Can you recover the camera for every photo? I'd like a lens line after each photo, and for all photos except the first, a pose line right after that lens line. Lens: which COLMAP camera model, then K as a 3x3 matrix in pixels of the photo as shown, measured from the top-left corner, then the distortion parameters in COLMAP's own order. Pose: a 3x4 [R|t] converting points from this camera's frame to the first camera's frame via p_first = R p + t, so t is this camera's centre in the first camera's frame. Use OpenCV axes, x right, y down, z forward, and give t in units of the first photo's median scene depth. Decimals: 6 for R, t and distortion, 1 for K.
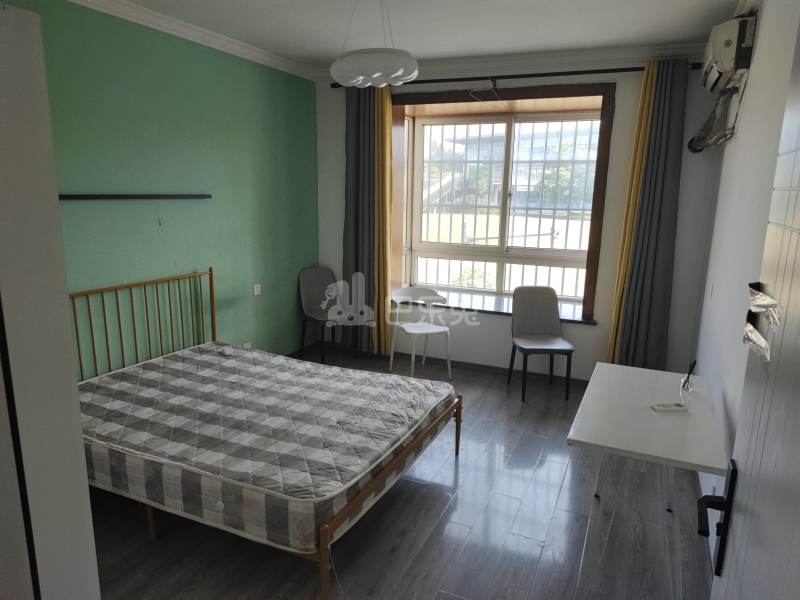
lens RADIAL K [[547.6, 0, 400.0], [0, 547.6, 300.0], [0, 0, 1]] dist [0.066821, -0.057119]
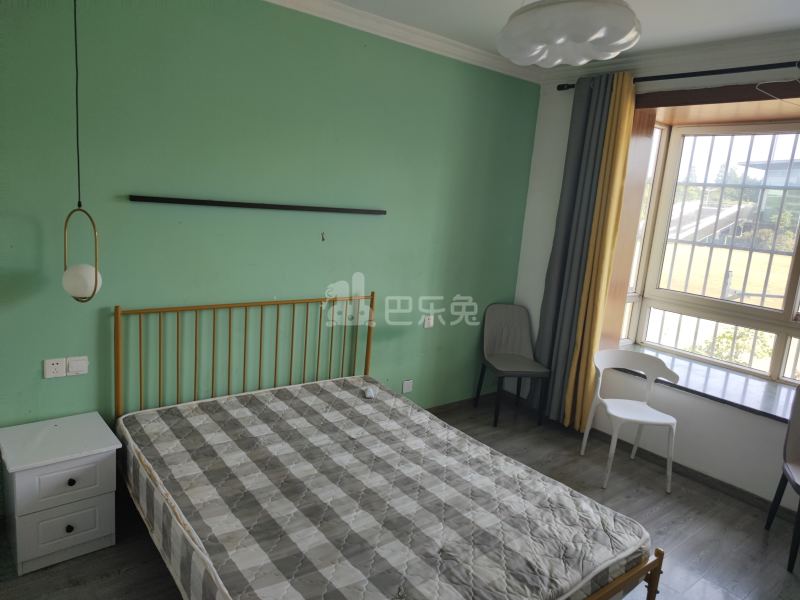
lens RADIAL K [[531.3, 0, 395.9], [0, 531.3, 287.3], [0, 0, 1]] dist [0.056012, -0.048938]
pose [[0.885723, 0.129320, -0.445837, 0.069460], [-0.151902, 0.988280, -0.015113, -0.061110], [0.438657, 0.081109, 0.894987, 0.266489]]
